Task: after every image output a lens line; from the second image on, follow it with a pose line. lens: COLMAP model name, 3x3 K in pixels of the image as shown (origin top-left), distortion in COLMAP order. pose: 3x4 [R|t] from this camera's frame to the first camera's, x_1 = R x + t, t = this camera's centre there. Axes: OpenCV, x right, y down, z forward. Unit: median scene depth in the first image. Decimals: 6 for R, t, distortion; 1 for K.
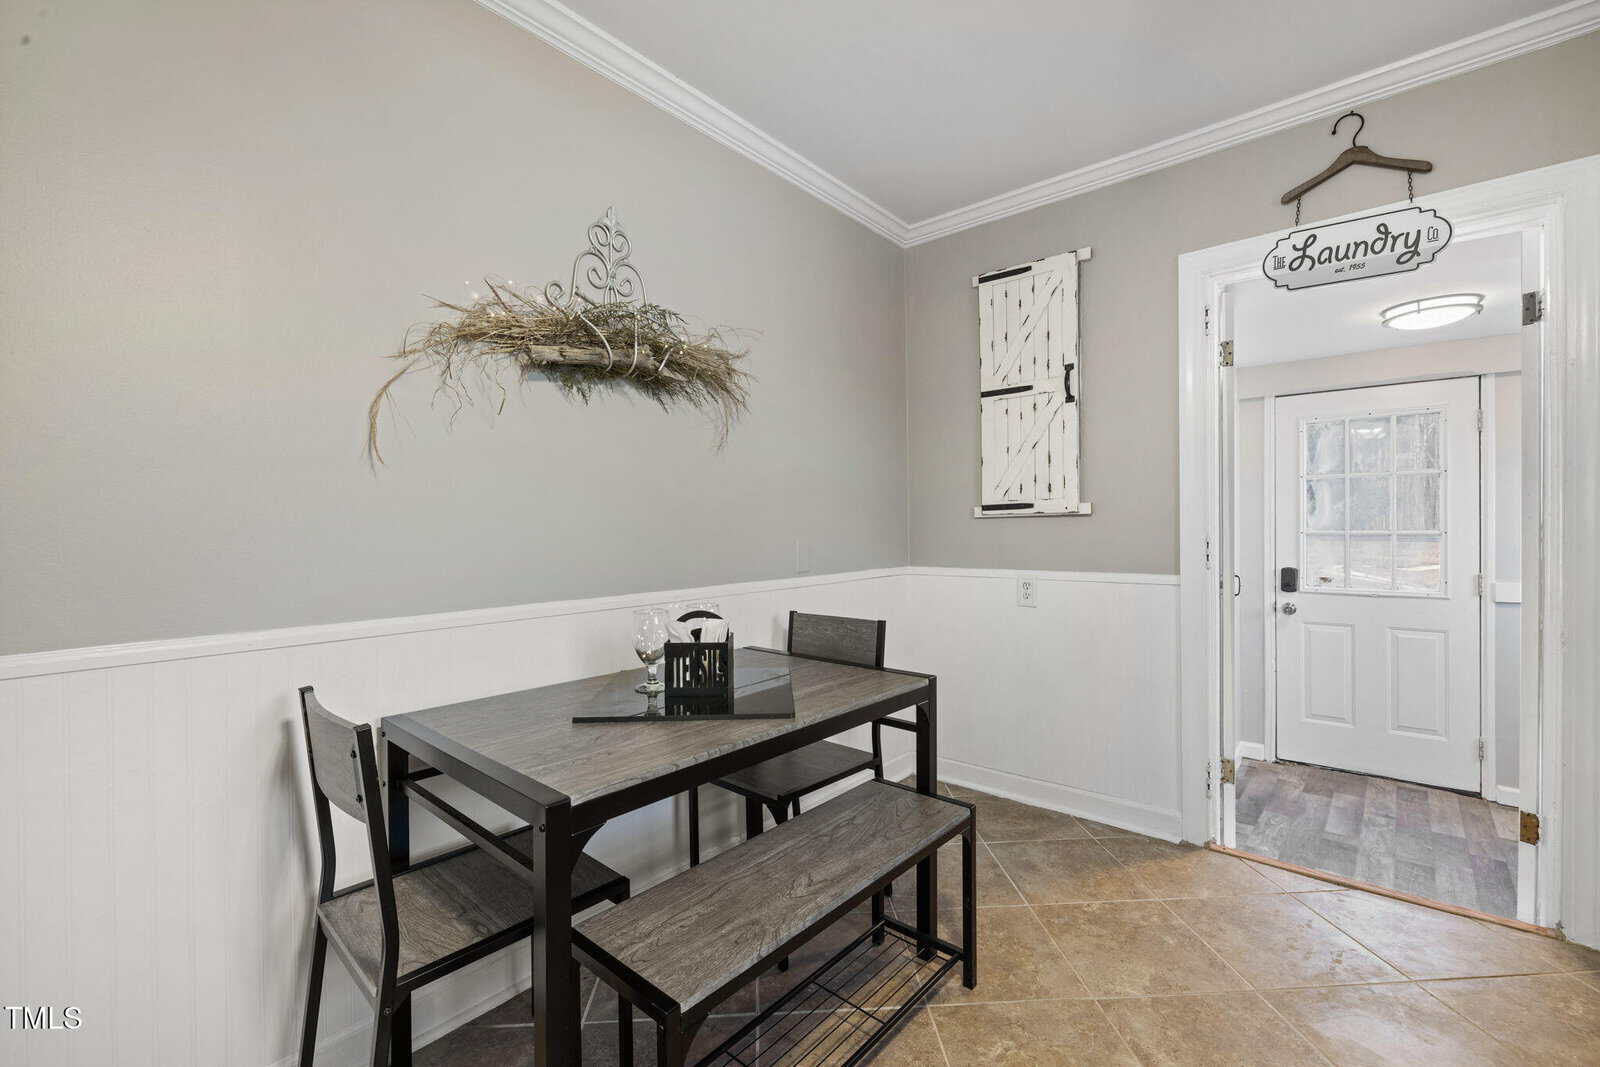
lens RADIAL K [[674.3, 0, 804.9], [0, 674.3, 533.3], [0, 0, 1]] dist [0.002547, -0.000214]
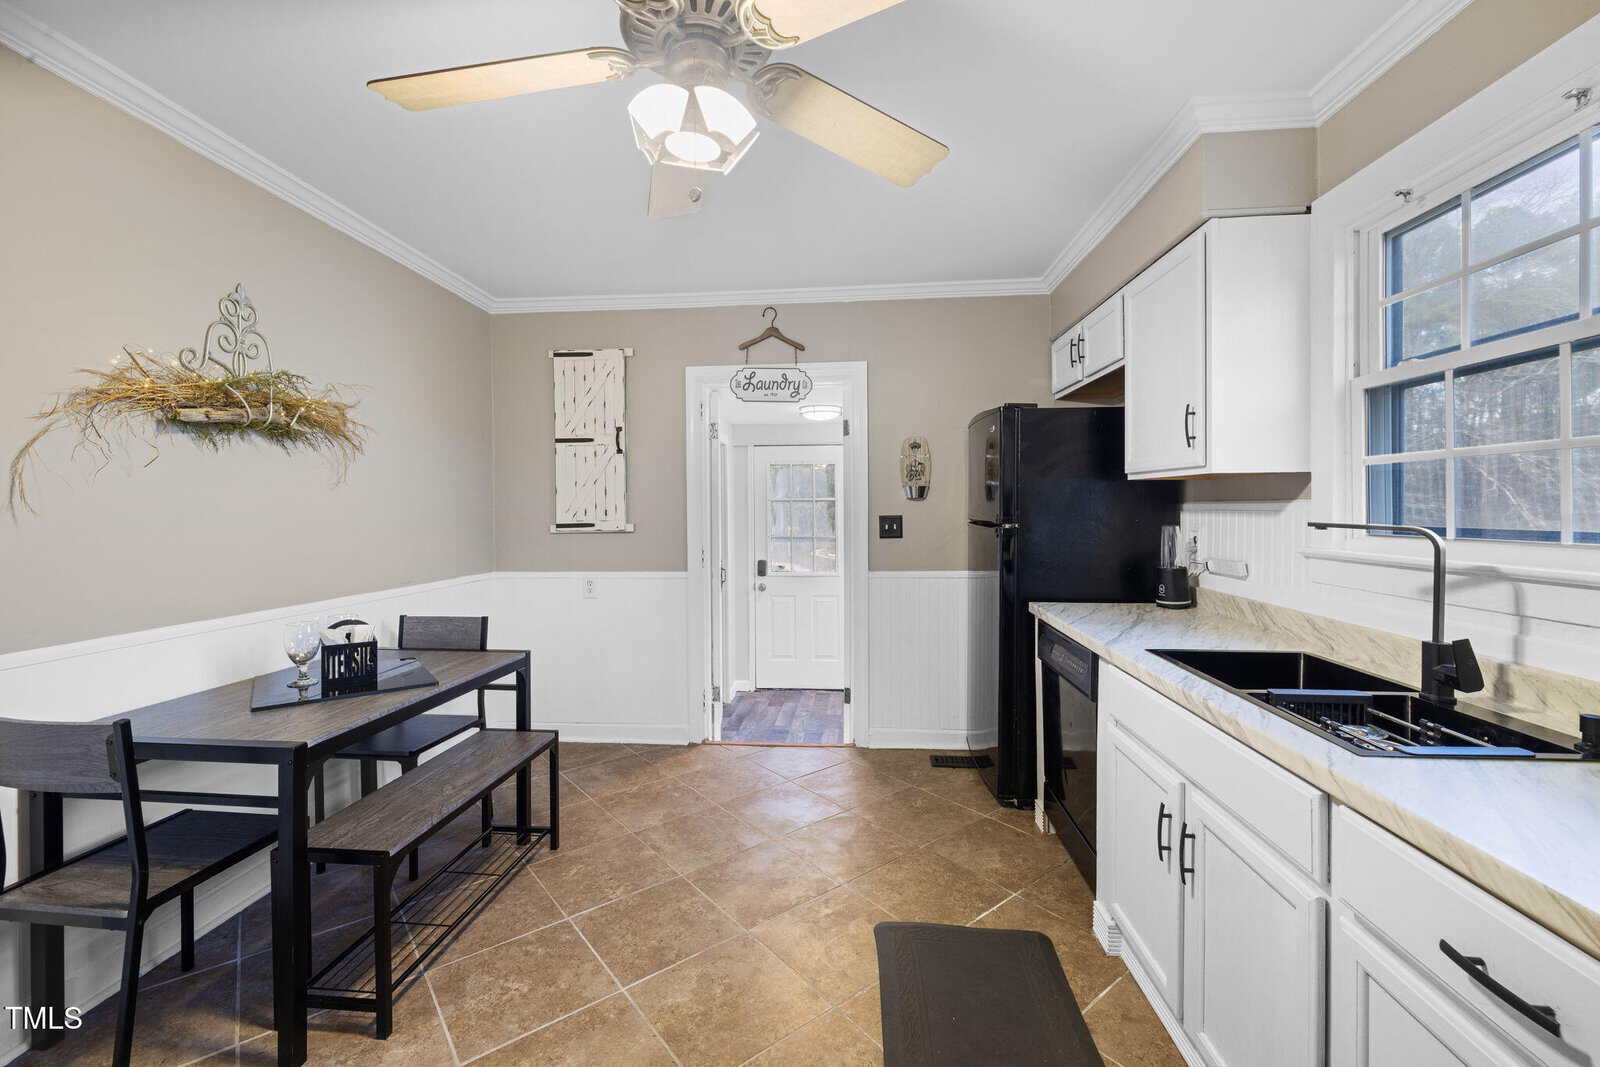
lens RADIAL K [[674.3, 0, 792.1], [0, 674.3, 518.1], [0, 0, 1]] dist [0.002547, -0.000214]
pose [[0.817737, 0.000074, 0.575592, -0.162901], [0.003518, 0.999981, -0.005126, -0.059825], [-0.575581, 0.006217, 0.817721, -0.471020]]
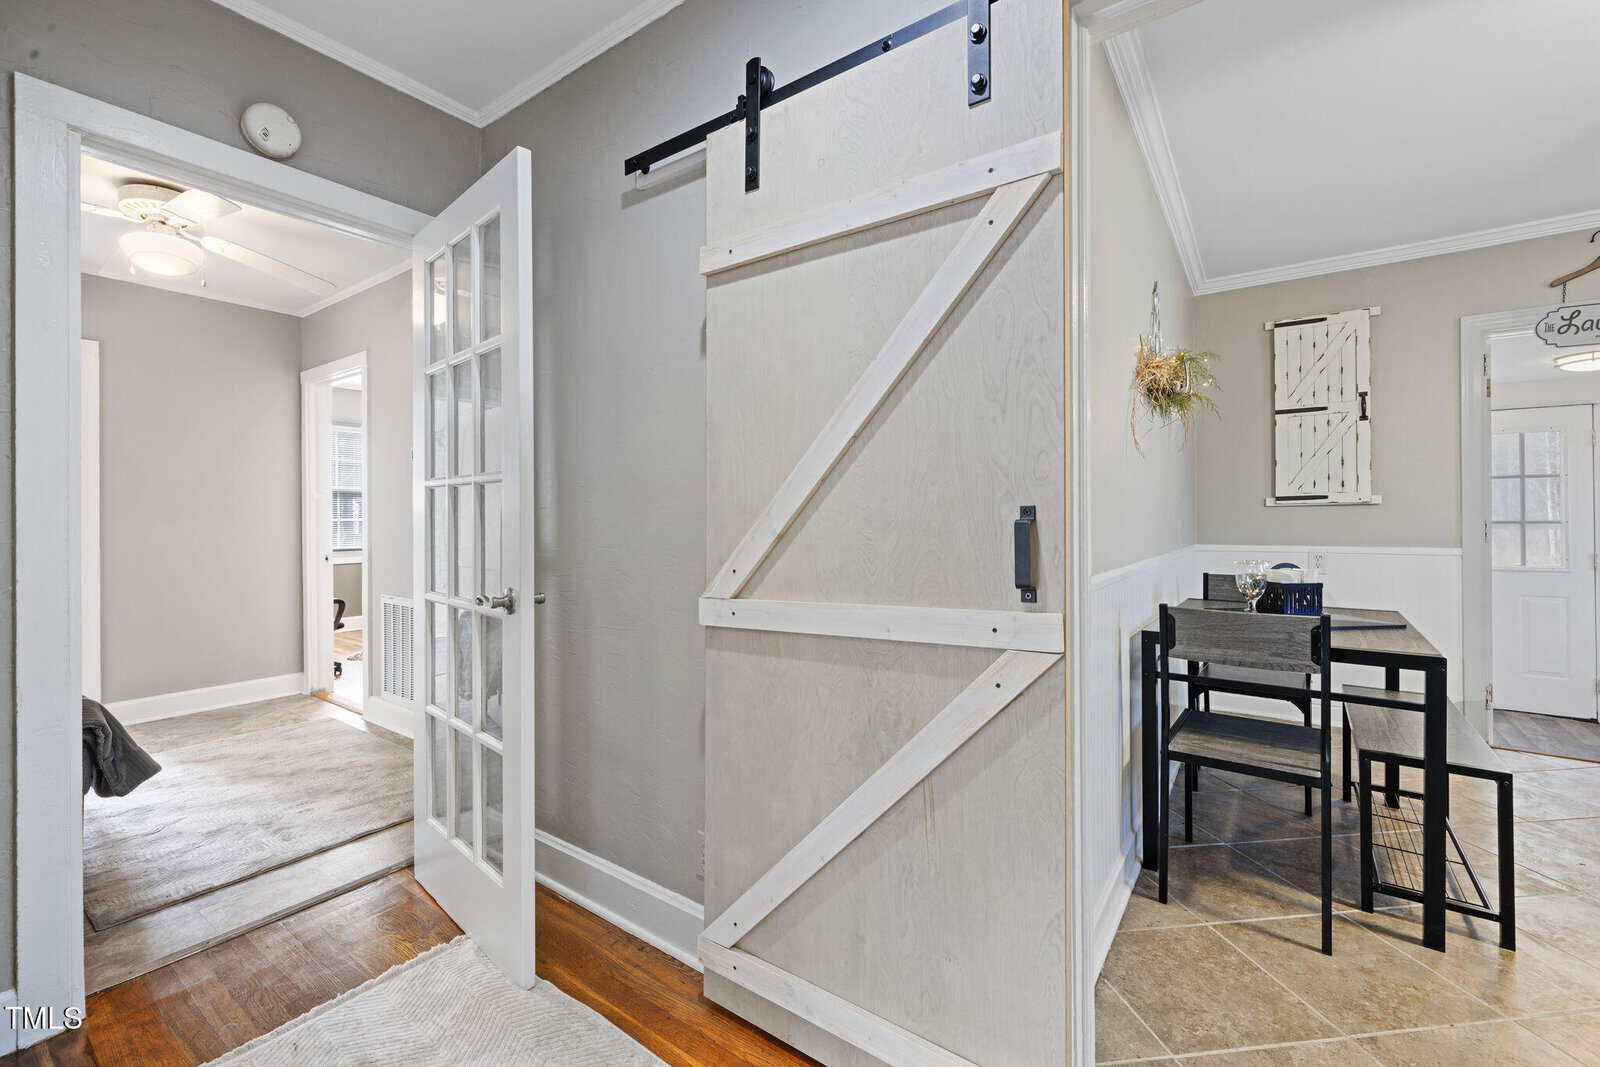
lens RADIAL K [[674.3, 0, 775.6], [0, 674.3, 515.9], [0, 0, 1]] dist [0.002547, -0.000214]
pose [[0.997030, 0.008602, 0.076536, -1.079050], [-0.007095, 0.999776, -0.019947, 0.038347], [-0.076690, 0.019345, 0.996867, -0.304620]]
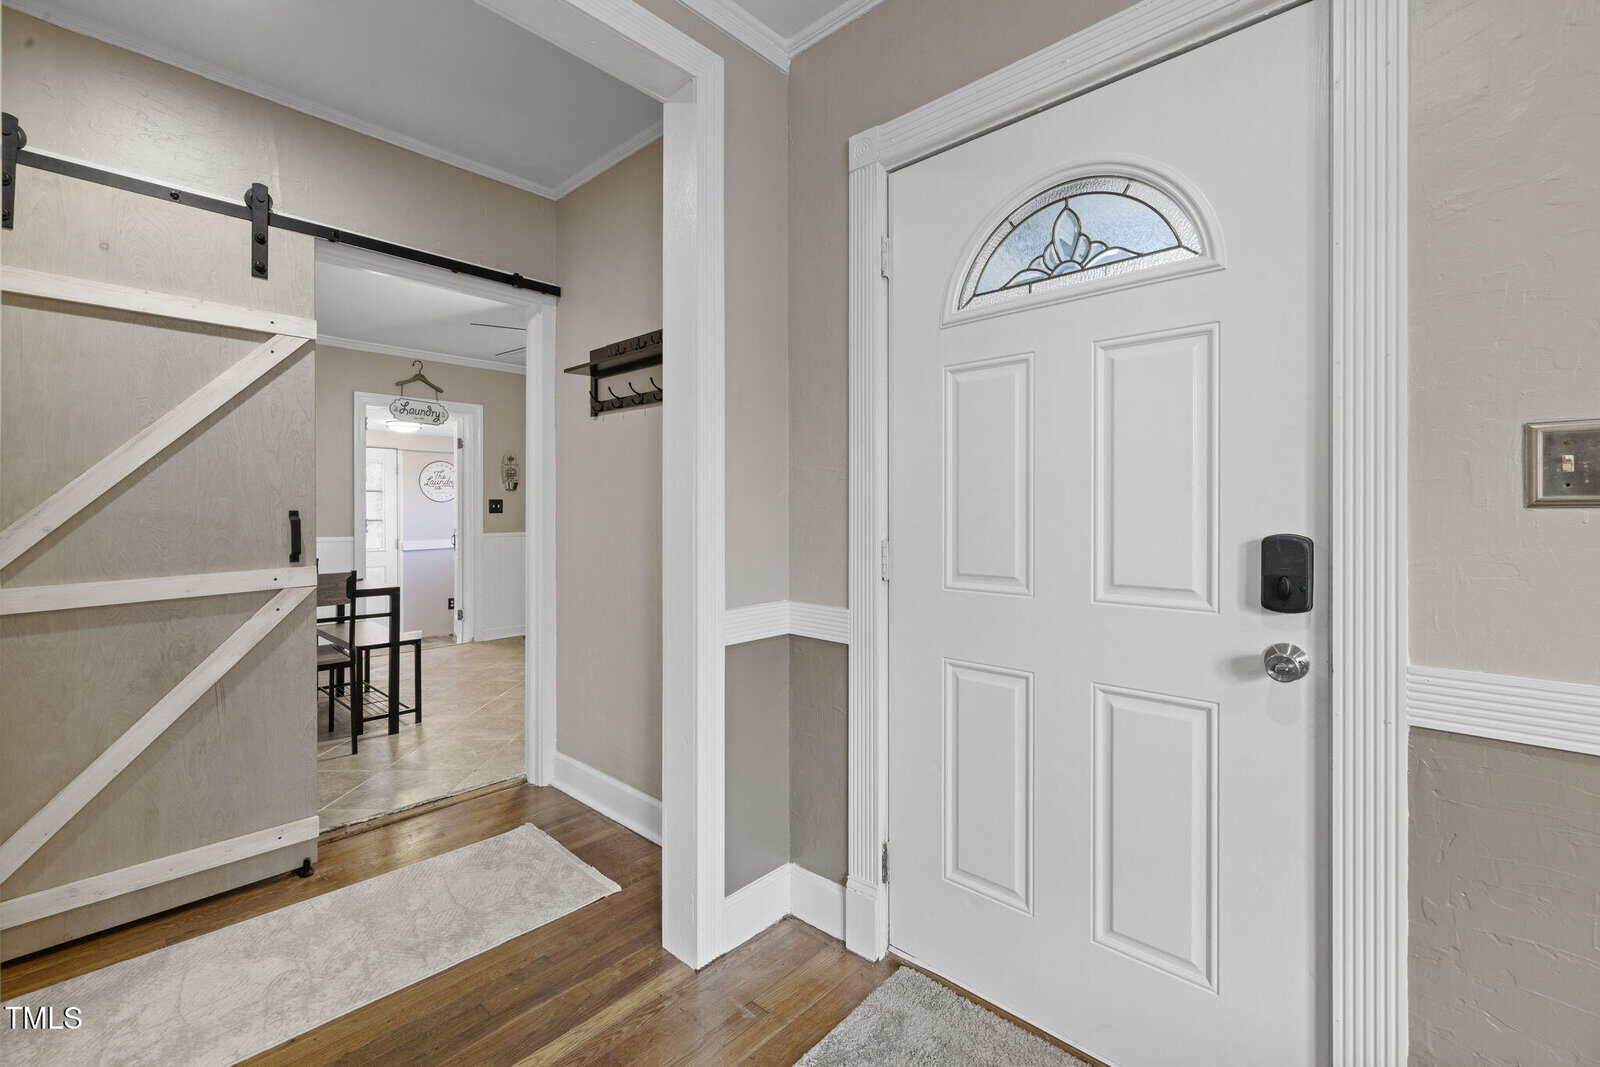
lens RADIAL K [[674.3, 0, 807.1], [0, 674.3, 518.6], [0, 0, 1]] dist [0.002547, -0.000214]
pose [[0.011272, 0.006298, 0.999917, -1.849460], [0.016353, 0.999845, -0.006482, 0.049201], [-0.999803, 0.016425, 0.011167, -0.564050]]
